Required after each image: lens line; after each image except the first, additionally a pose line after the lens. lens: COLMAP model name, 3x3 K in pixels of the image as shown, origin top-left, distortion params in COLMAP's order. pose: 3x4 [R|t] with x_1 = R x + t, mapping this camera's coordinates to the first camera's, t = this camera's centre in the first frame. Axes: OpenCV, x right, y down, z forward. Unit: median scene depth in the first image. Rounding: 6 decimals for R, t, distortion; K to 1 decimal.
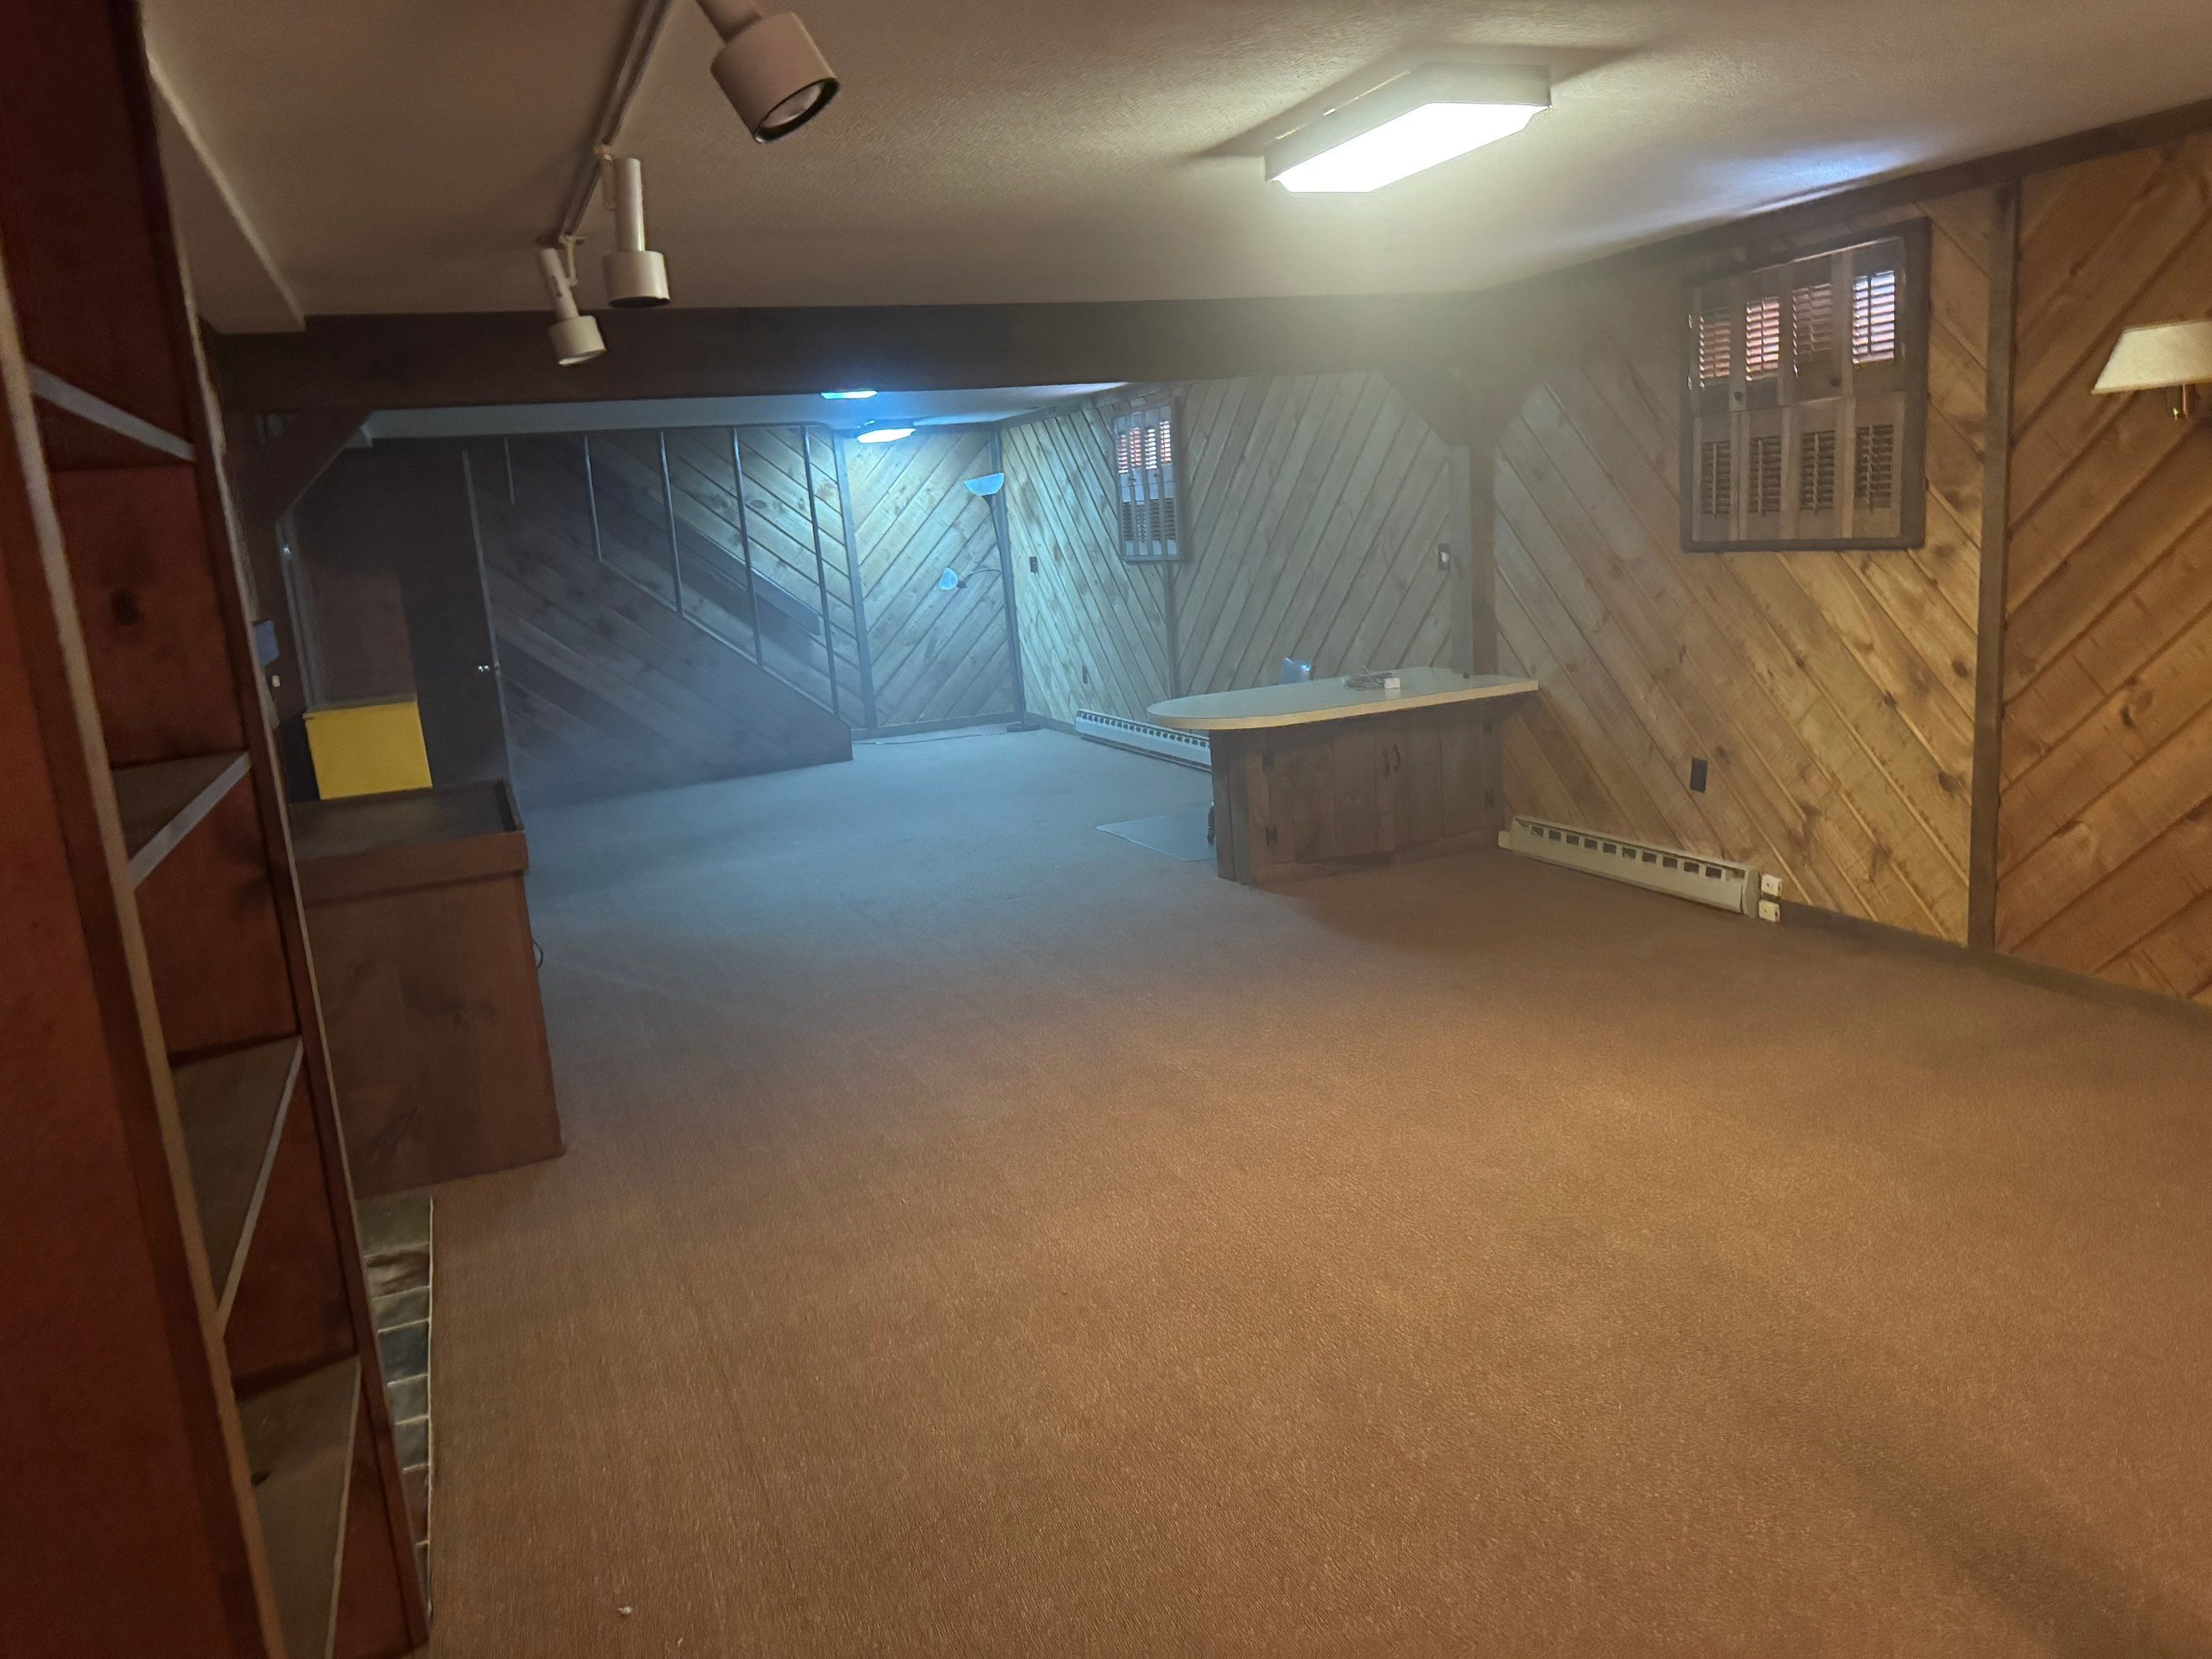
lens RADIAL K [[1605.2, 0, 1095.1], [0, 1605.2, 830.2], [0, 0, 1]] dist [0.118674, -0.000950]
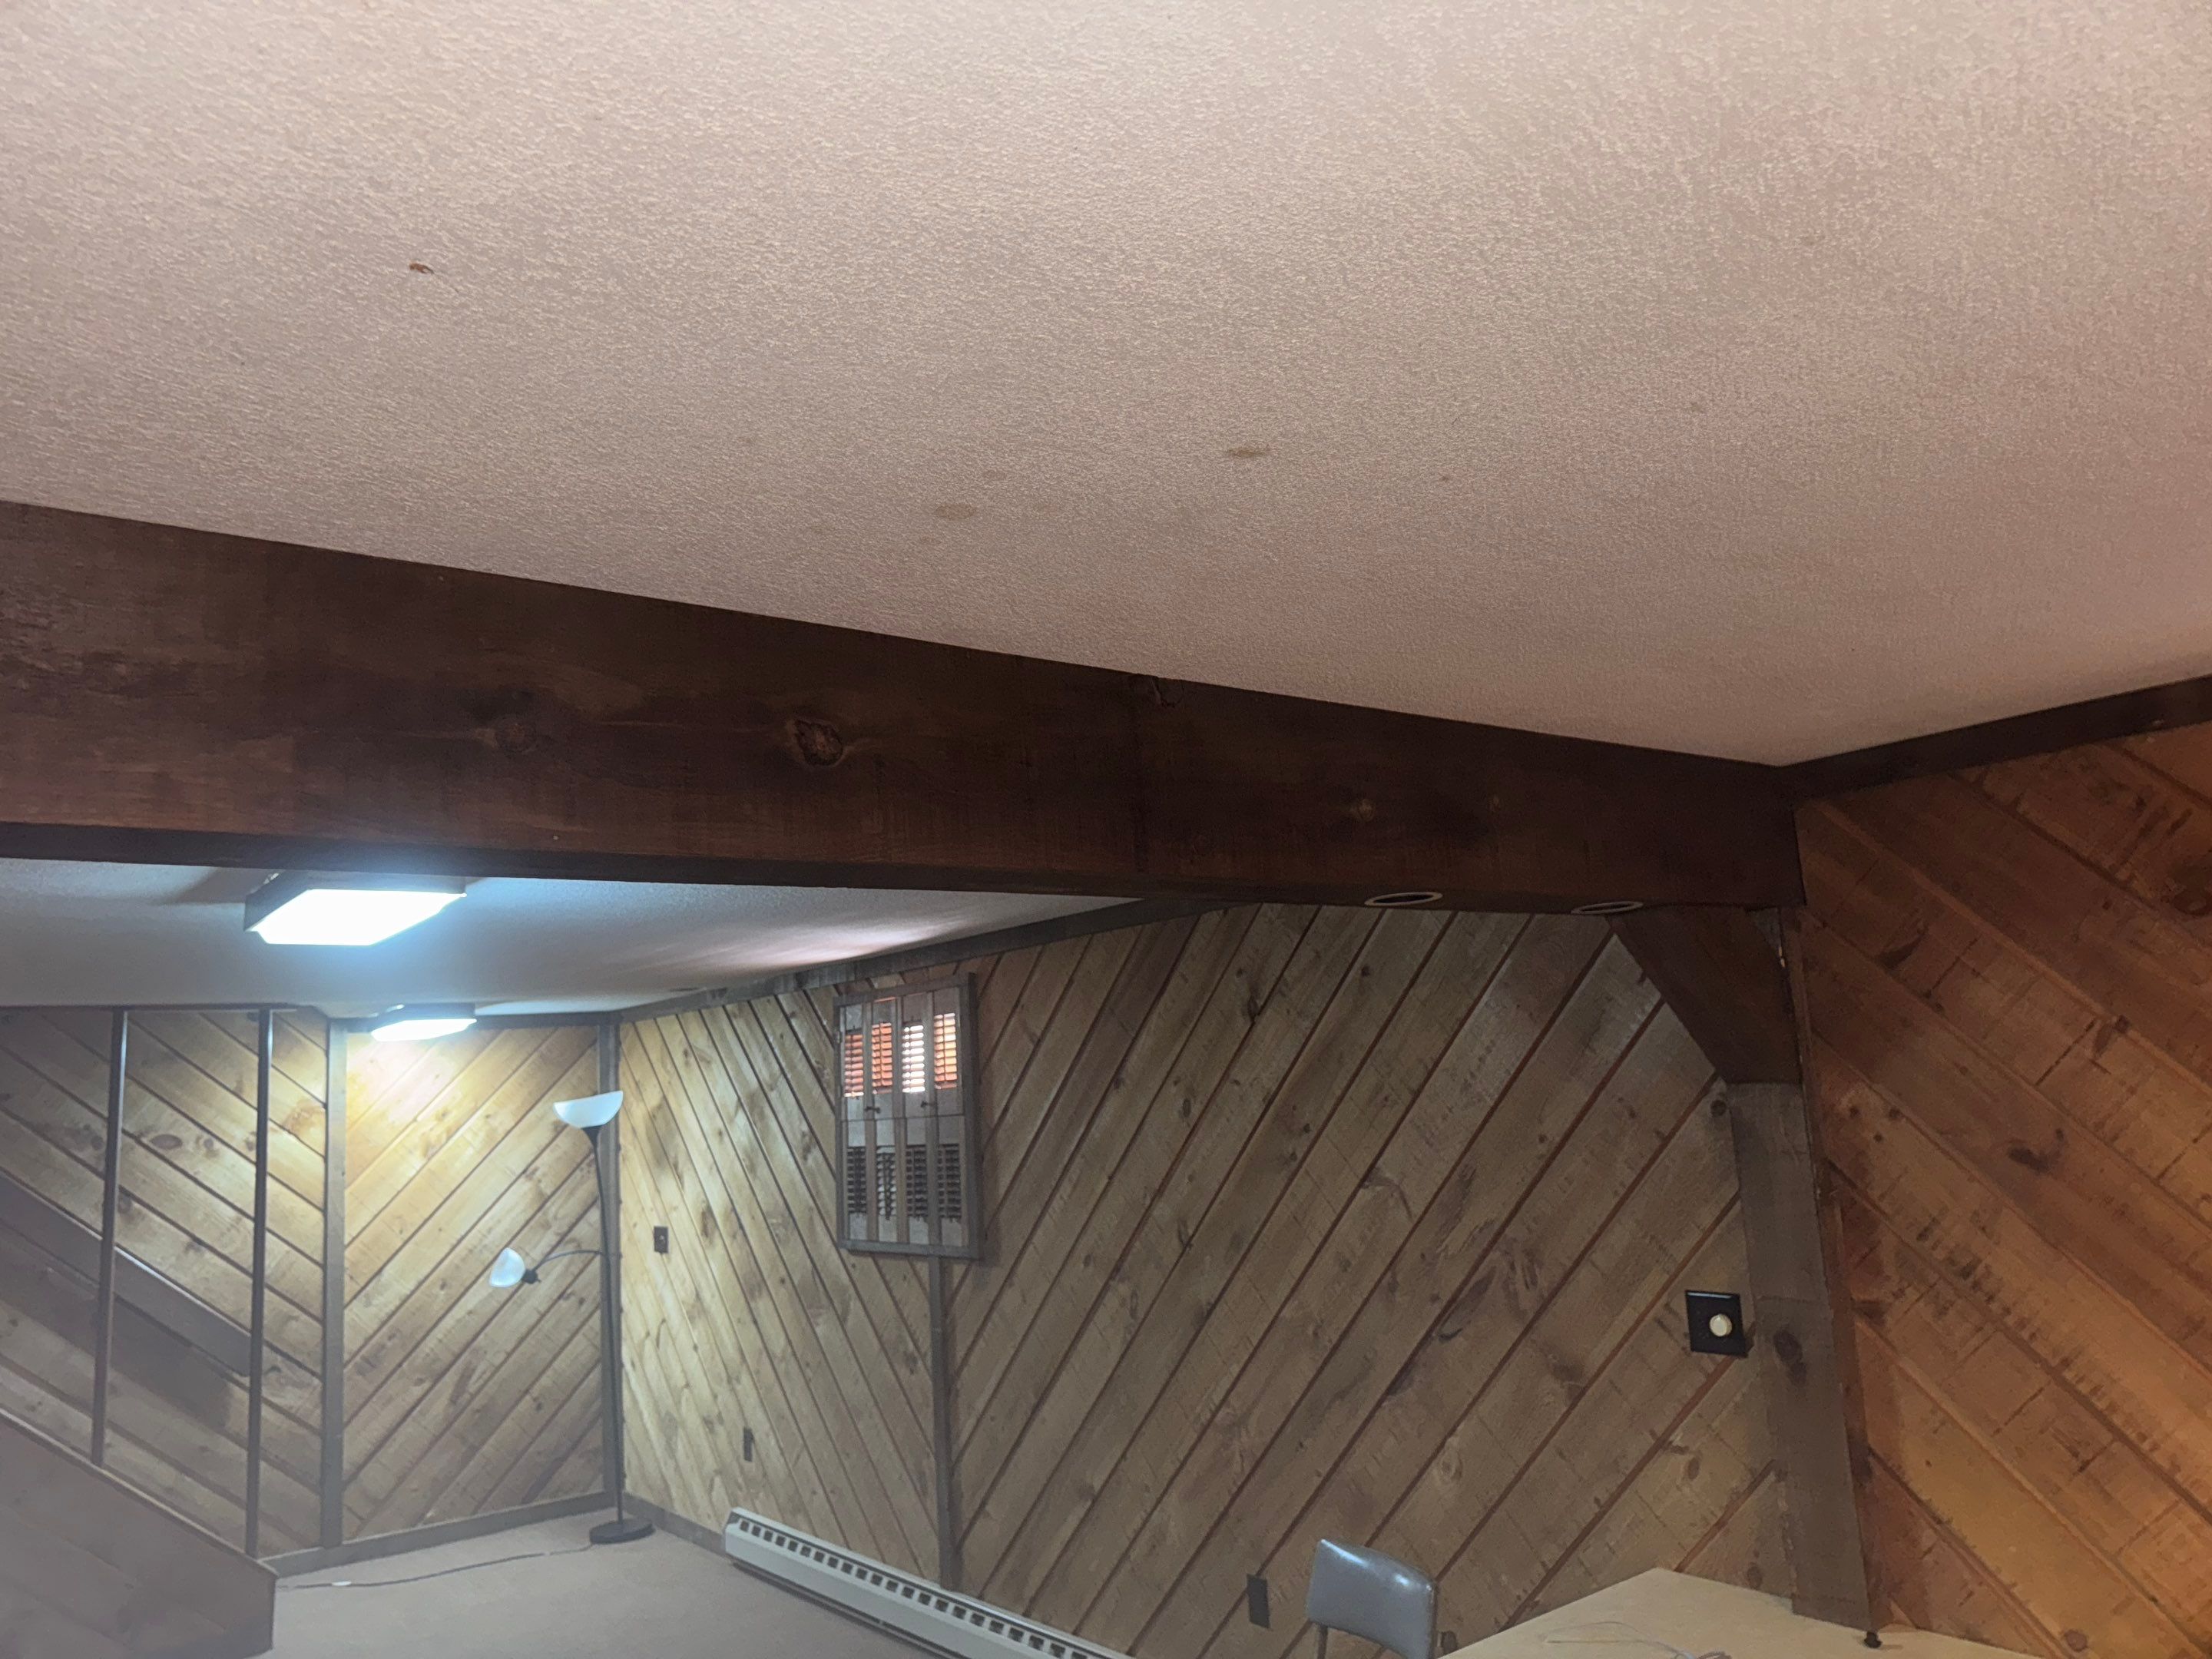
lens RADIAL K [[1615.0, 0, 1129.3], [0, 1615.0, 813.1], [0, 0, 1]] dist [0.047363, -0.053309]
pose [[0.962387, 0.061965, 0.264522, -0.041195], [0.040430, 0.930138, -0.364979, -0.086034], [-0.268658, 0.361945, 0.892647, 0.358577]]
